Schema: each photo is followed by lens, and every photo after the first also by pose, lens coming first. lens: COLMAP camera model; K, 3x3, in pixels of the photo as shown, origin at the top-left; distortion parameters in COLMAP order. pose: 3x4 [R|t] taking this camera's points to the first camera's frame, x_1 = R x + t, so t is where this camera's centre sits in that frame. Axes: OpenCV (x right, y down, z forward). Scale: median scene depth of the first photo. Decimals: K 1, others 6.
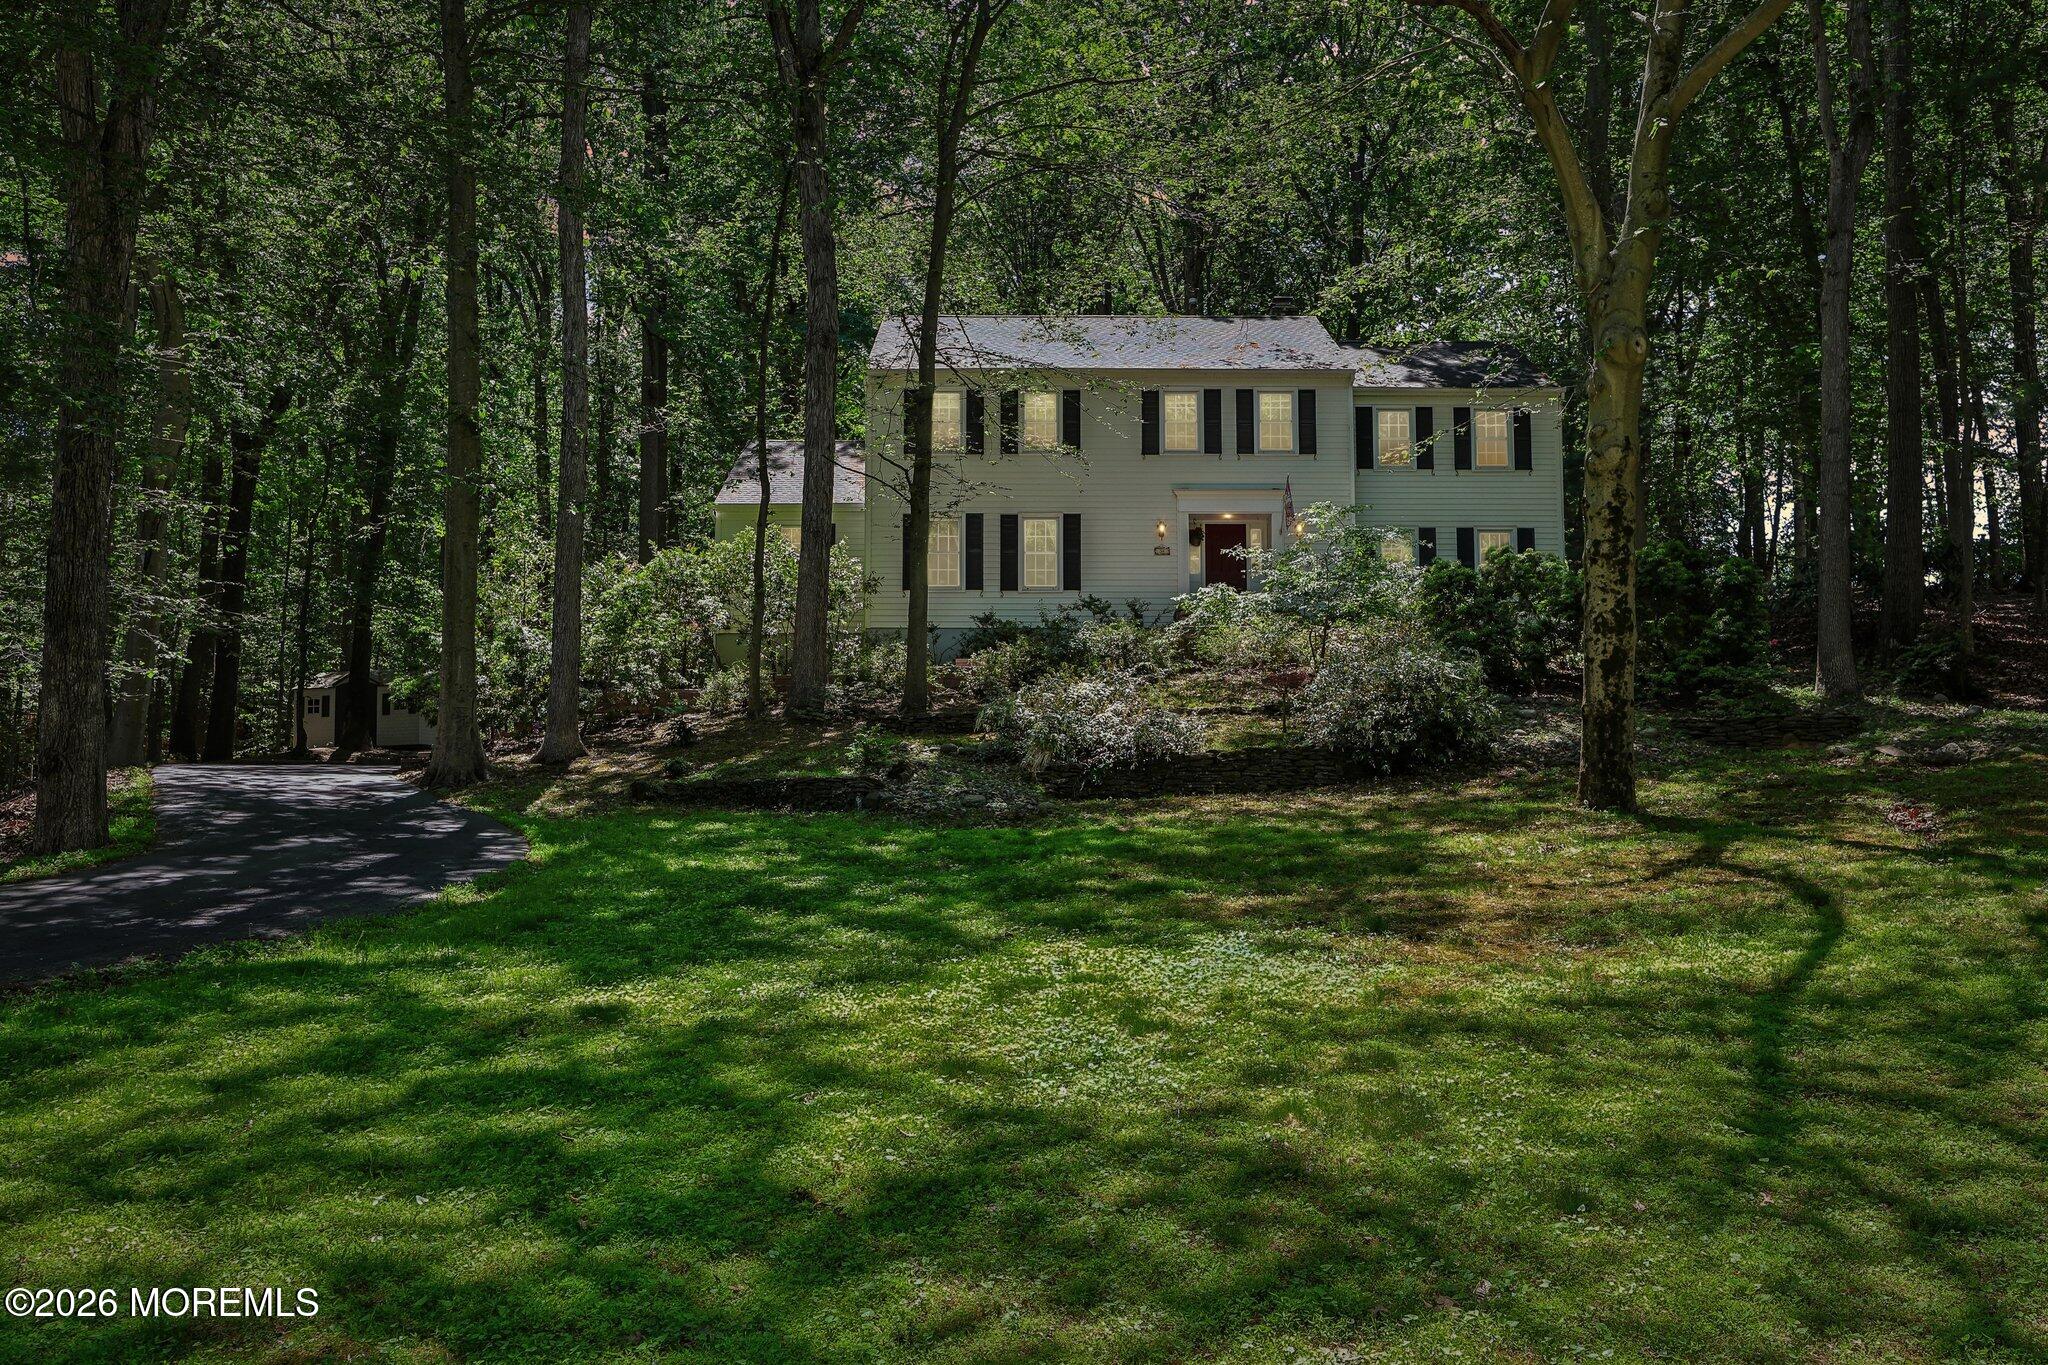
lens RADIAL K [[1620.9, 0, 1024.0], [0, 1620.9, 682.5], [0, 0, 1]] dist [-0.003842, -0.000701]
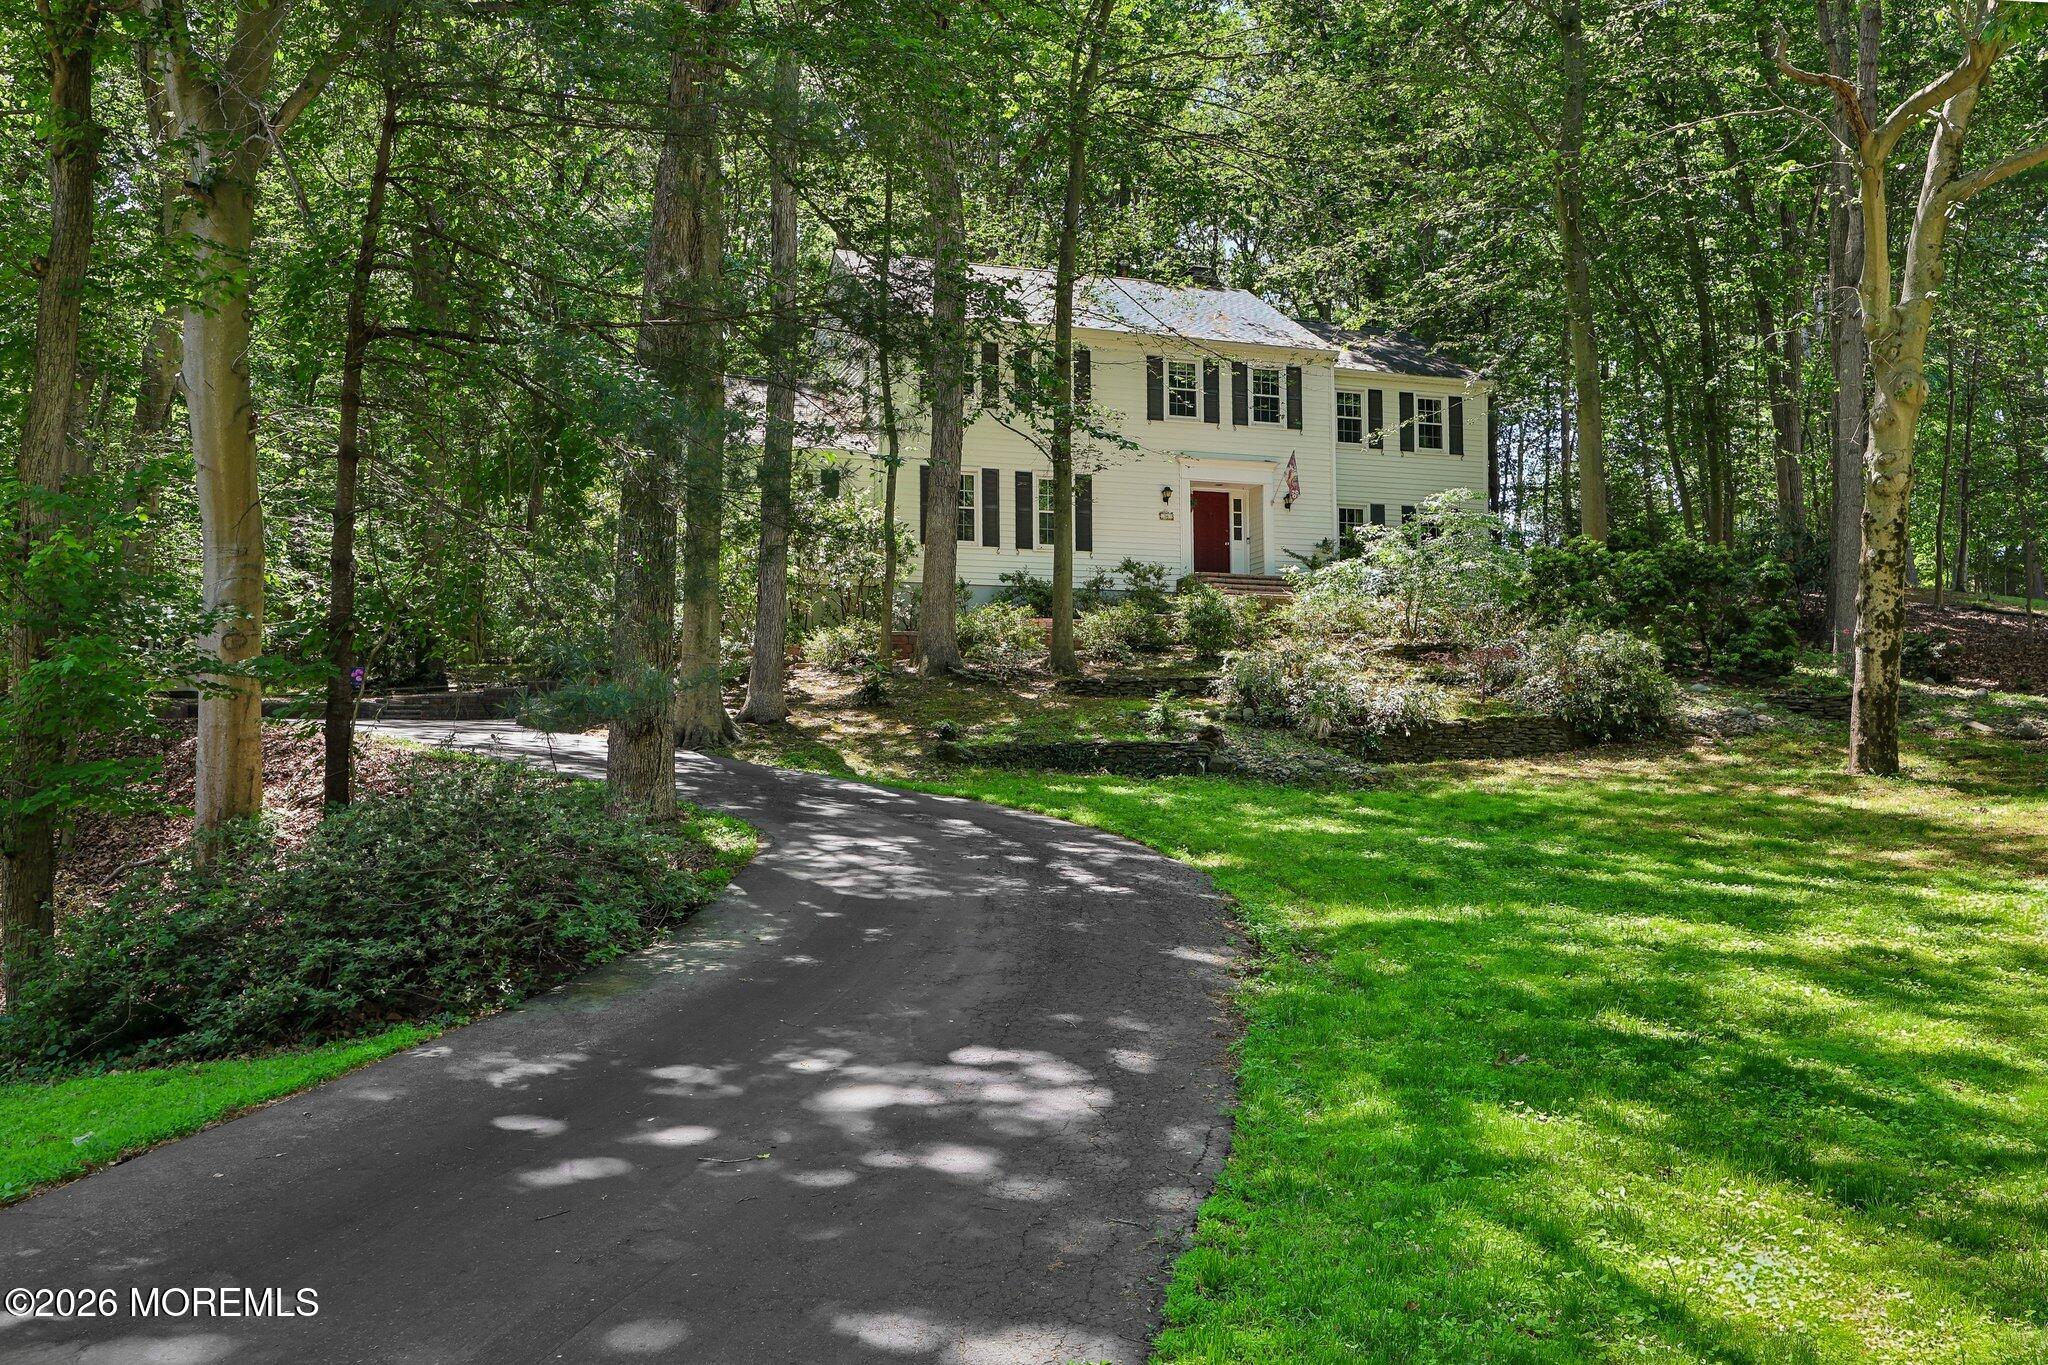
lens RADIAL K [[1745.6, 0, 1024.0], [0, 1745.6, 682.5], [0, 0, 1]] dist [0.003504, 0.002878]
pose [[0.947746, 0.015736, 0.318638, -0.651478], [-0.025847, 0.999287, 0.027528, -0.009721], [-0.317978, -0.034326, 0.947477, -0.019968]]
